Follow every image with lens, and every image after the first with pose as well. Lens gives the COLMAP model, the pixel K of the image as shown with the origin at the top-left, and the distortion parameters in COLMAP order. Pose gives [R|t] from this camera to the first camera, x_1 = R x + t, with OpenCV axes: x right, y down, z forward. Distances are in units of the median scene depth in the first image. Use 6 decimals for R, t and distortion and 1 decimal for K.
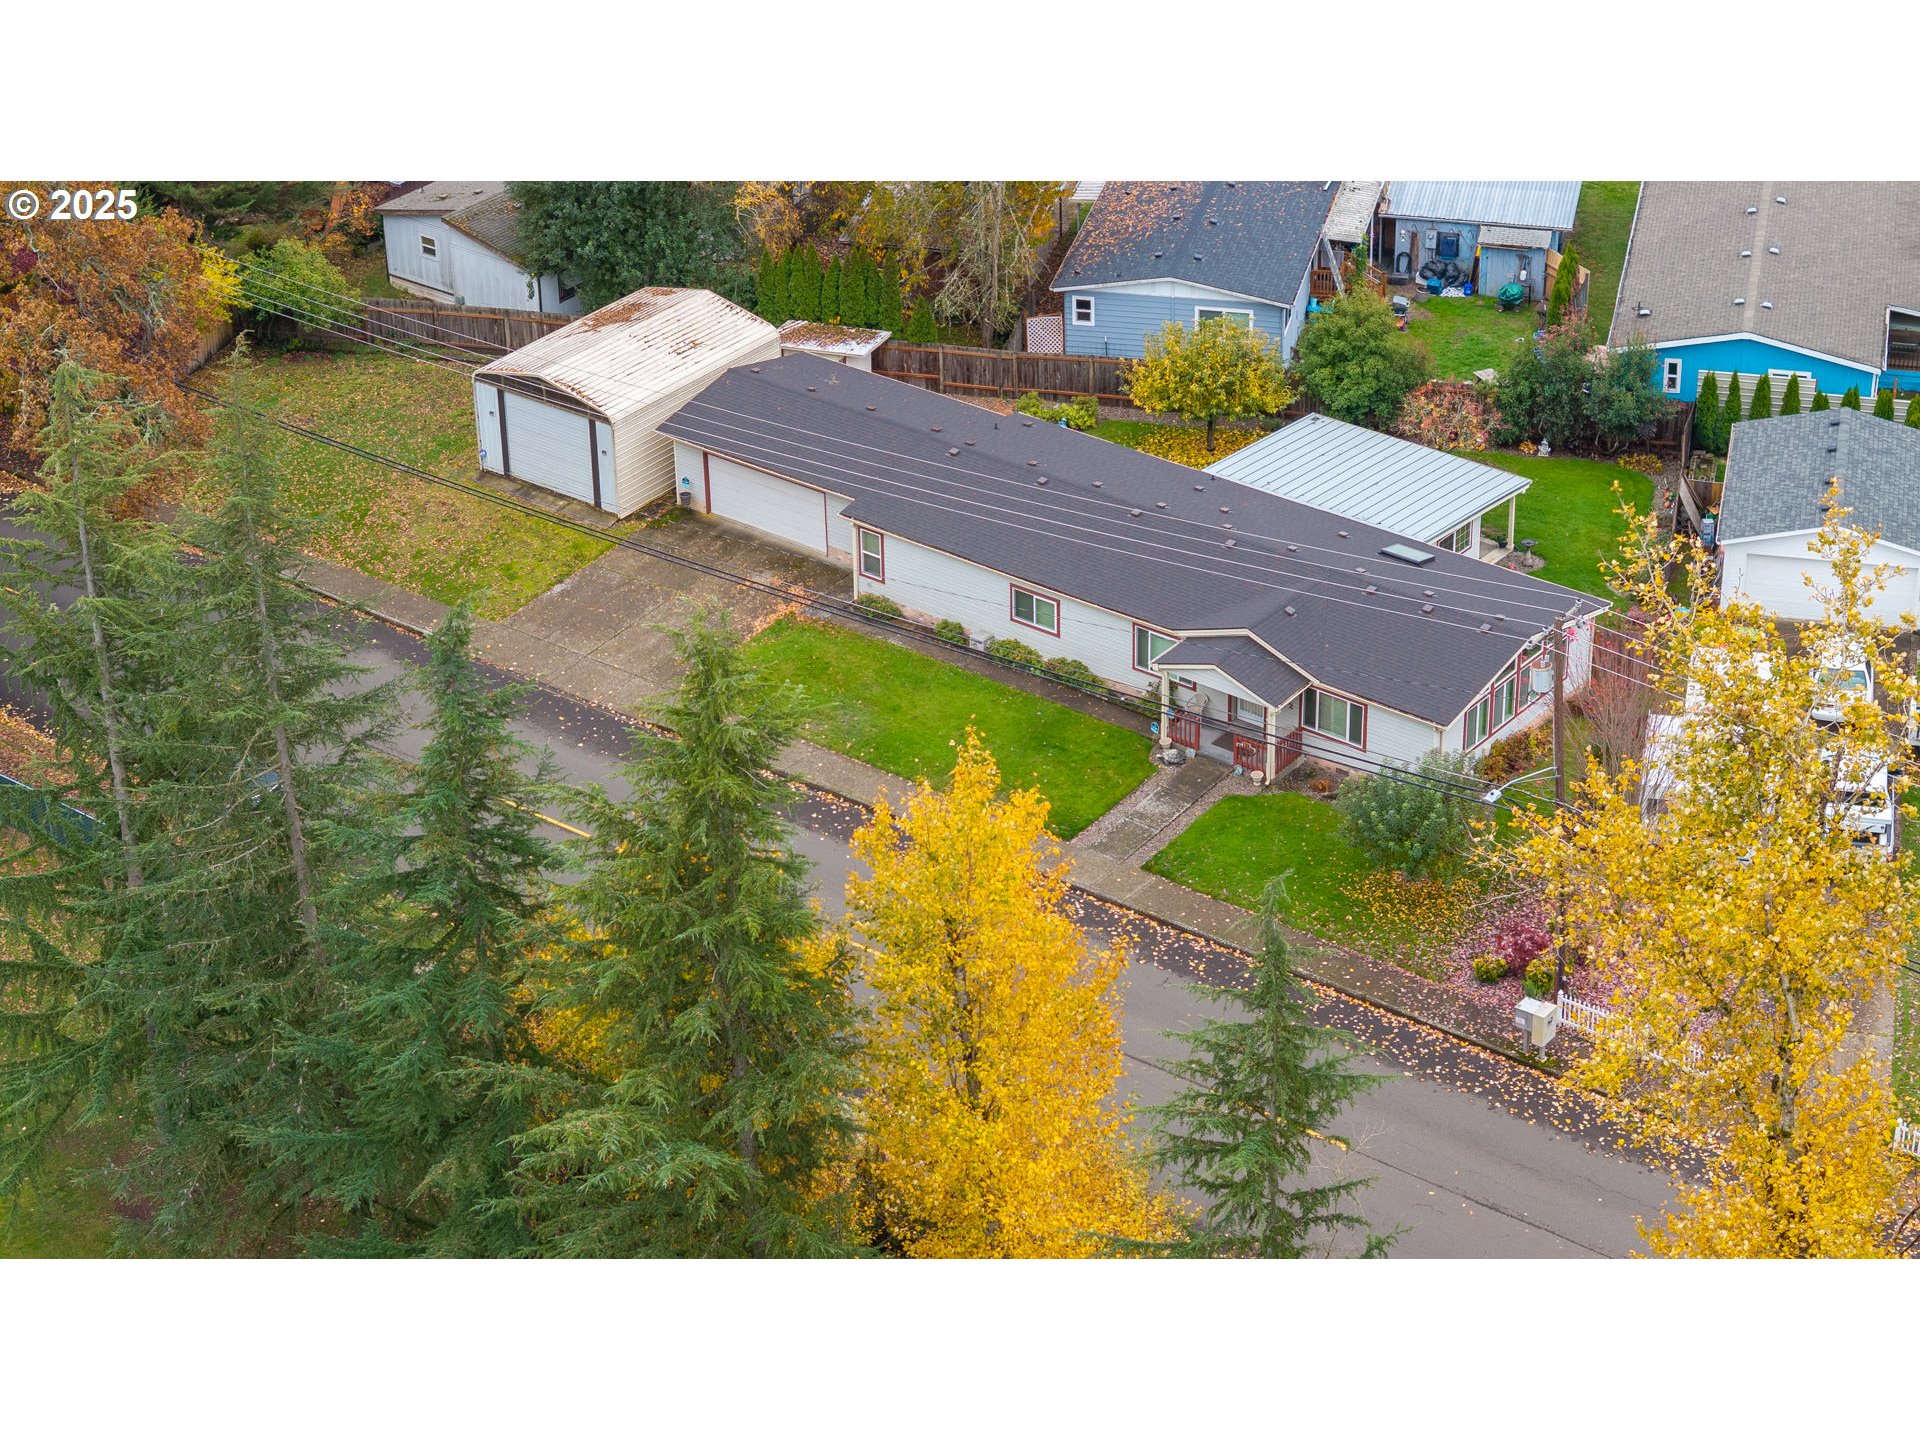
lens RADIAL K [[3986.0, 0, 1069.8], [0, 3986.0, 718.2], [0, 0, 1]] dist [-0.634740, 13.175969]
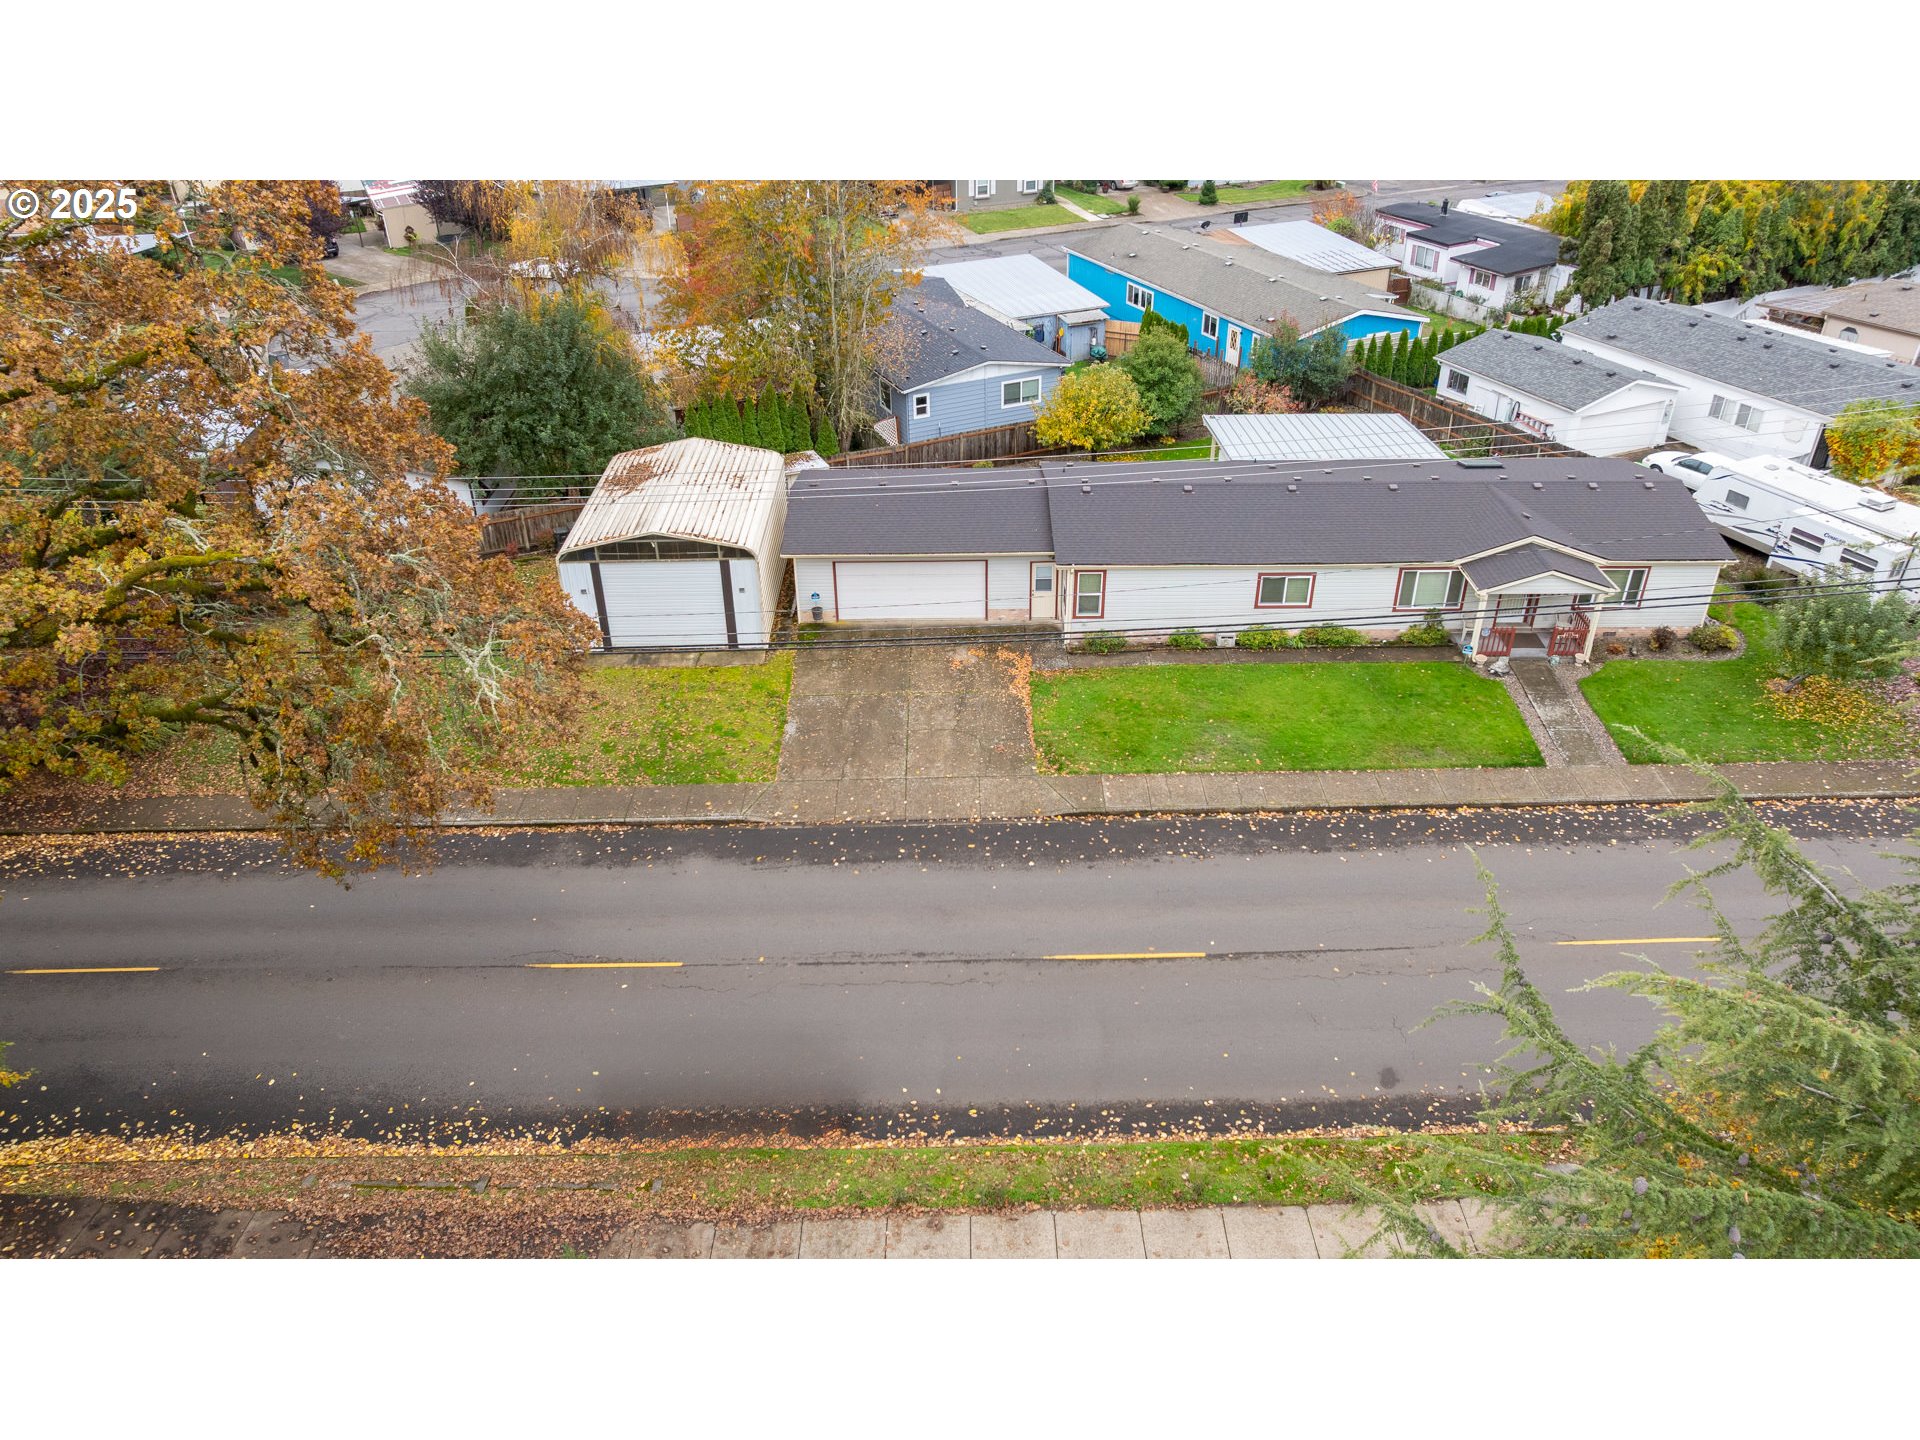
lens RADIAL K [[1377.2, 0, 960.0], [0, 1377.2, 720.0], [0, 0, 1]] dist [0.000643, 0.000435]
pose [[0.793194, -0.315876, 0.520639, -0.262130], [0.302000, 0.946452, 0.114122, -0.058080], [-0.528809, 0.066712, 0.846115, 0.670569]]
